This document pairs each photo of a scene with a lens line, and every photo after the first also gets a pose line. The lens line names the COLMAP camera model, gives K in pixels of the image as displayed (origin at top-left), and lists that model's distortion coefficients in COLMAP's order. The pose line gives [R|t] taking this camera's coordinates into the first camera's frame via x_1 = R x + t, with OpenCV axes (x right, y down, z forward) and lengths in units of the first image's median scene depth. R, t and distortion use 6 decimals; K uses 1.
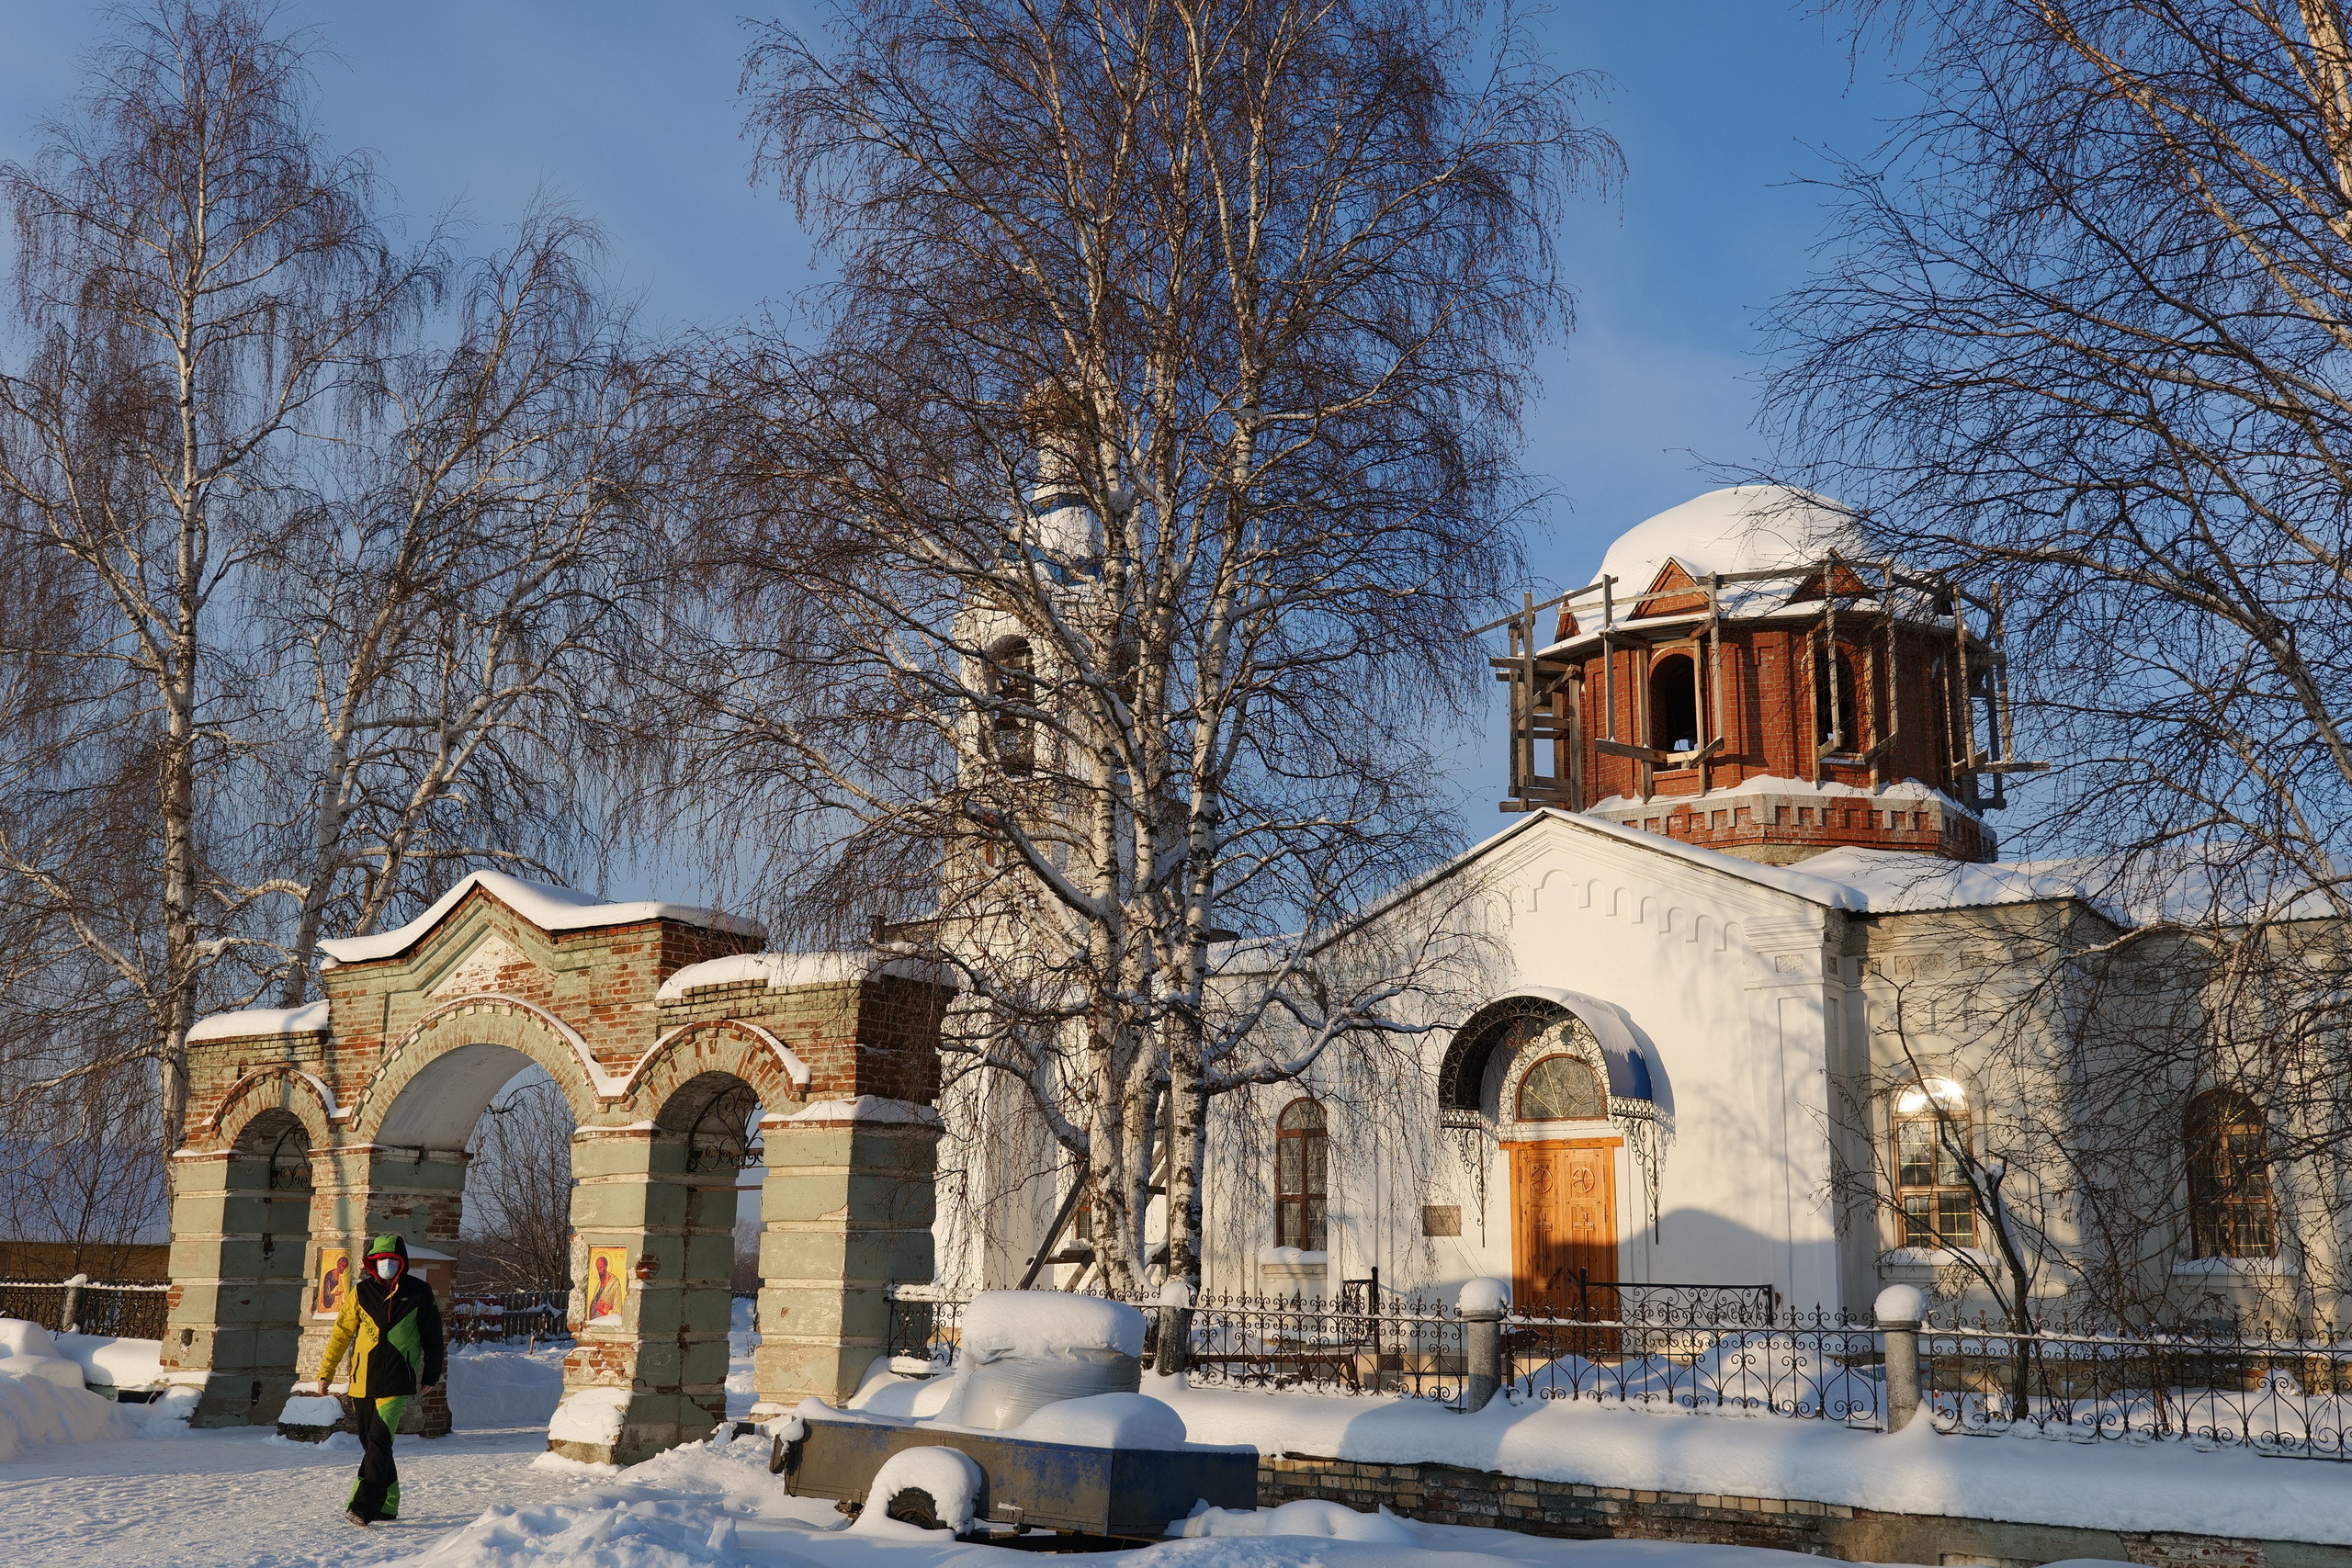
lens RADIAL K [[2299.7, 0, 1176.2], [0, 2299.7, 784.5], [0, 0, 1]] dist [-0.020071, 0.000000]
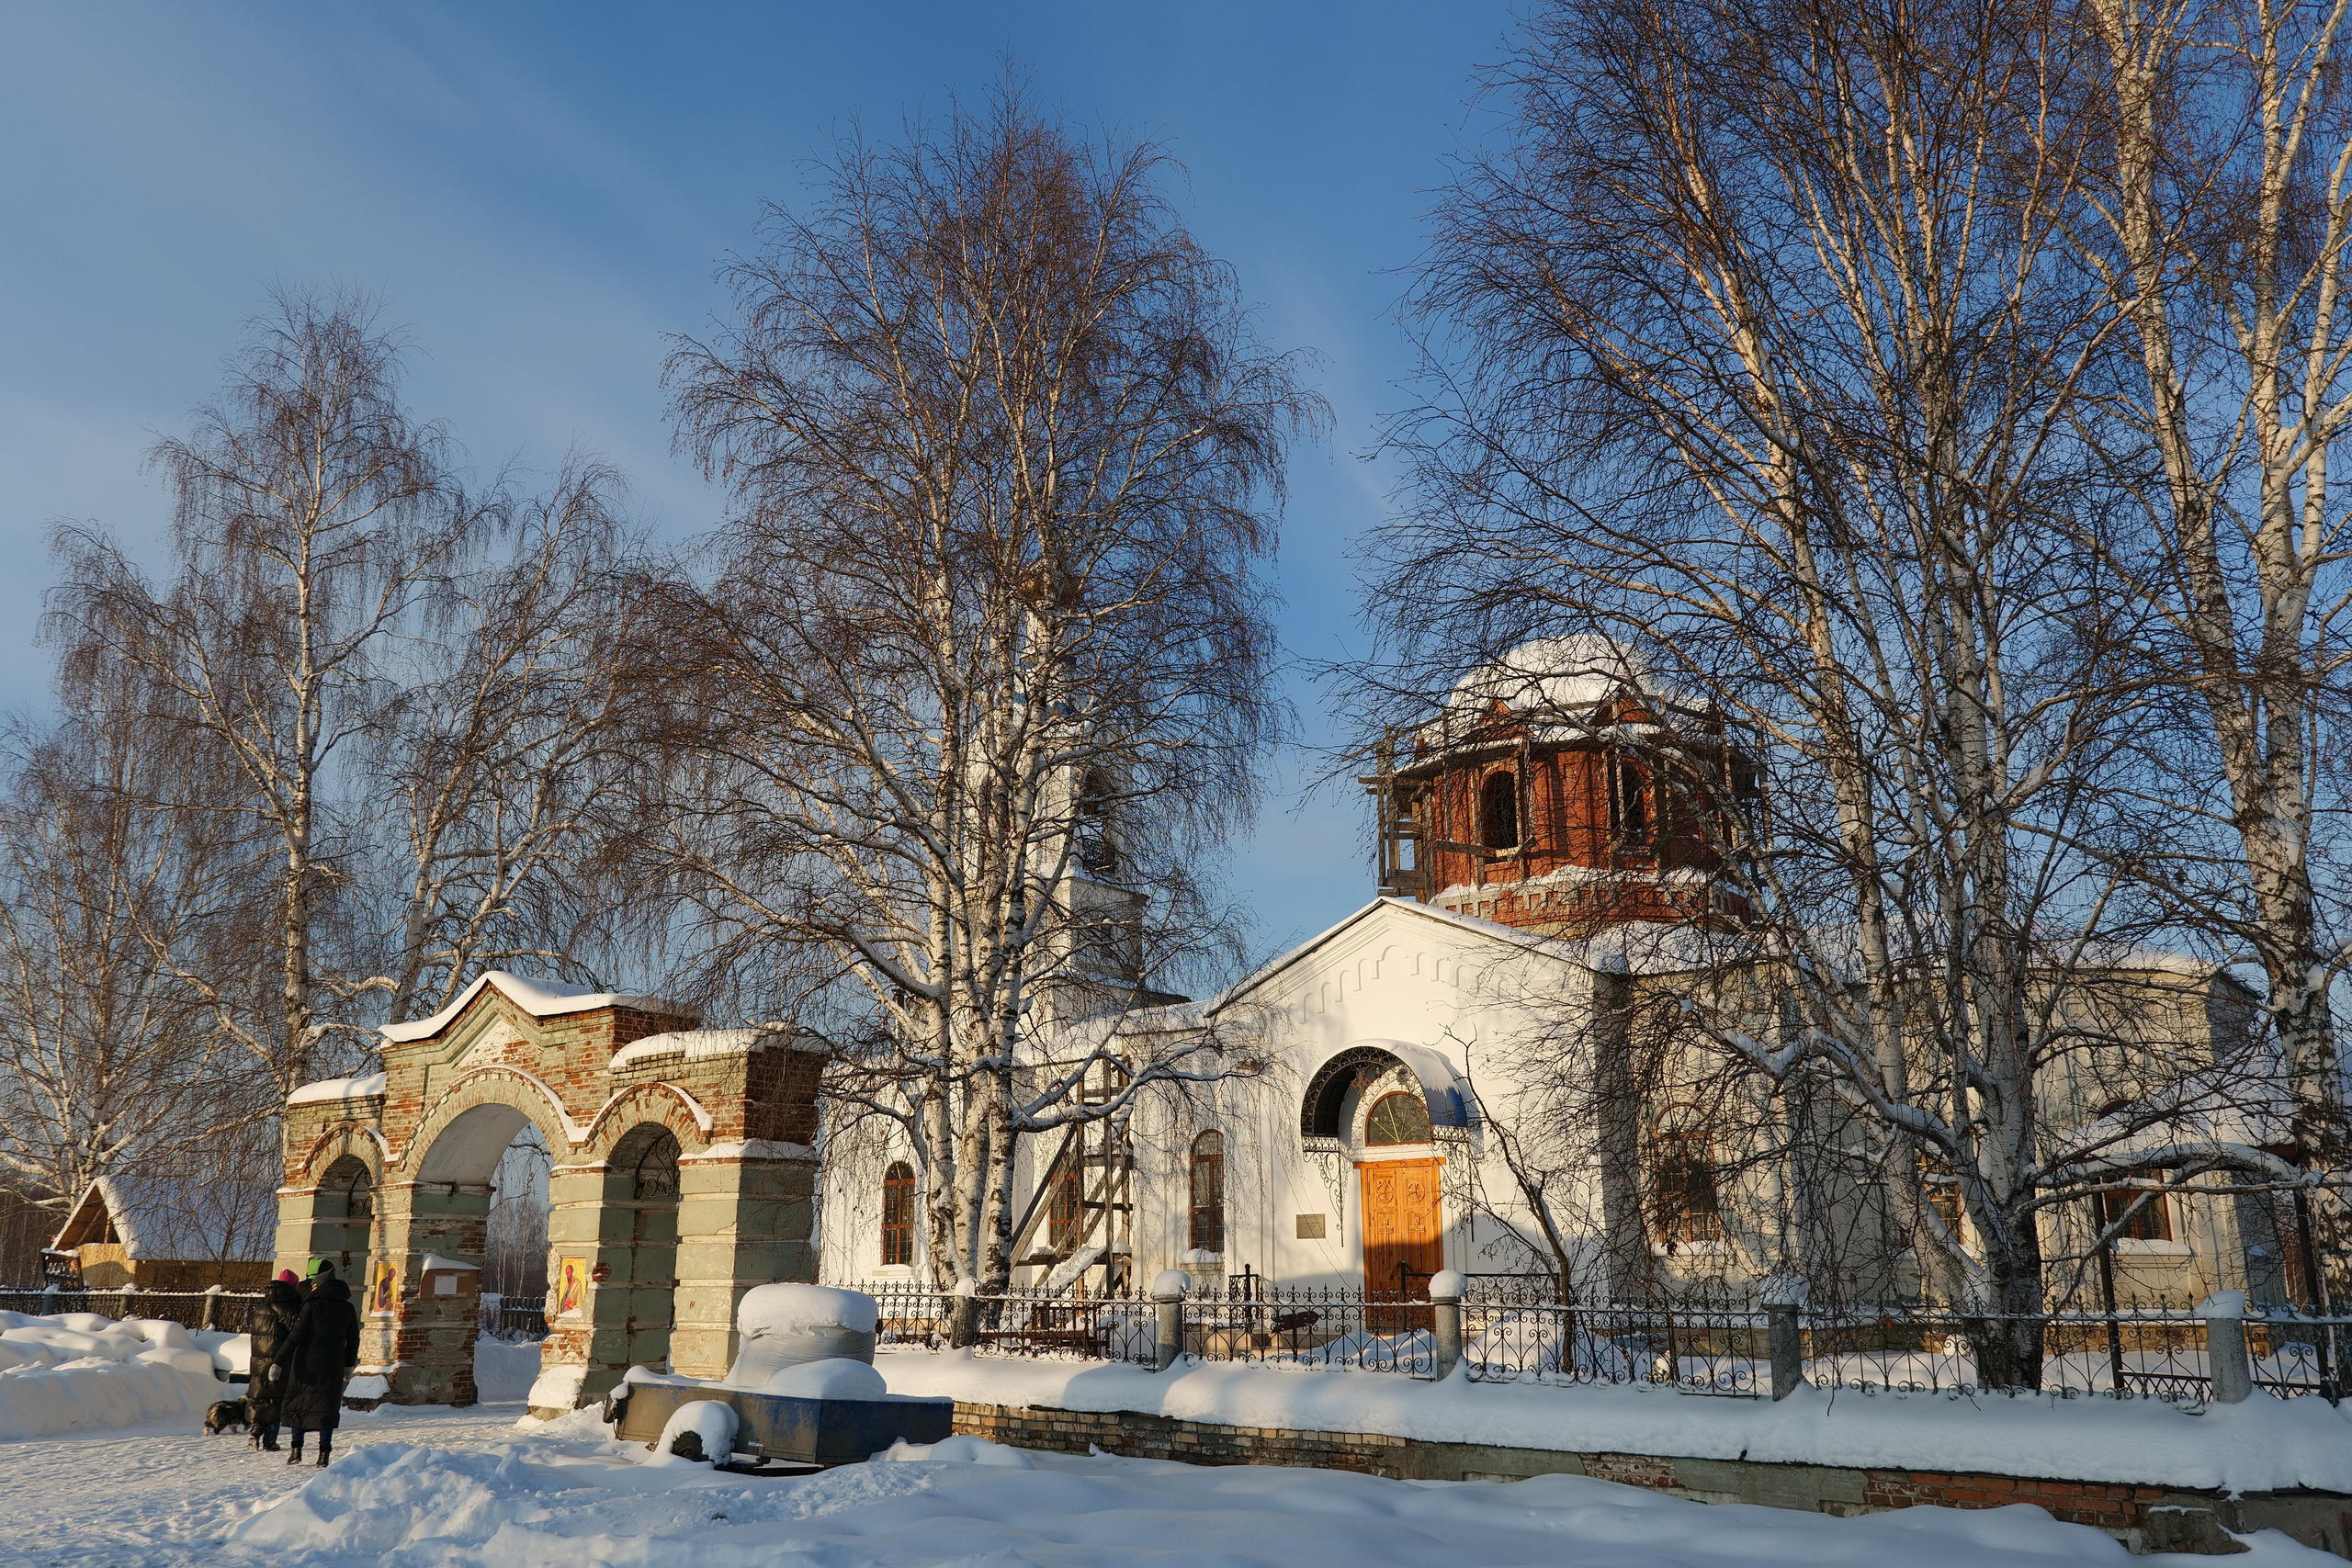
lens RADIAL K [[1879.5, 0, 1175.8], [0, 1879.5, 781.1], [0, 0, 1]] dist [-0.023662, 0.005336]
pose [[0.999286, -0.024500, -0.028750, 0.120988], [0.023118, 0.998607, -0.047435, -0.011153], [0.029872, 0.046737, 0.998460, -0.067649]]
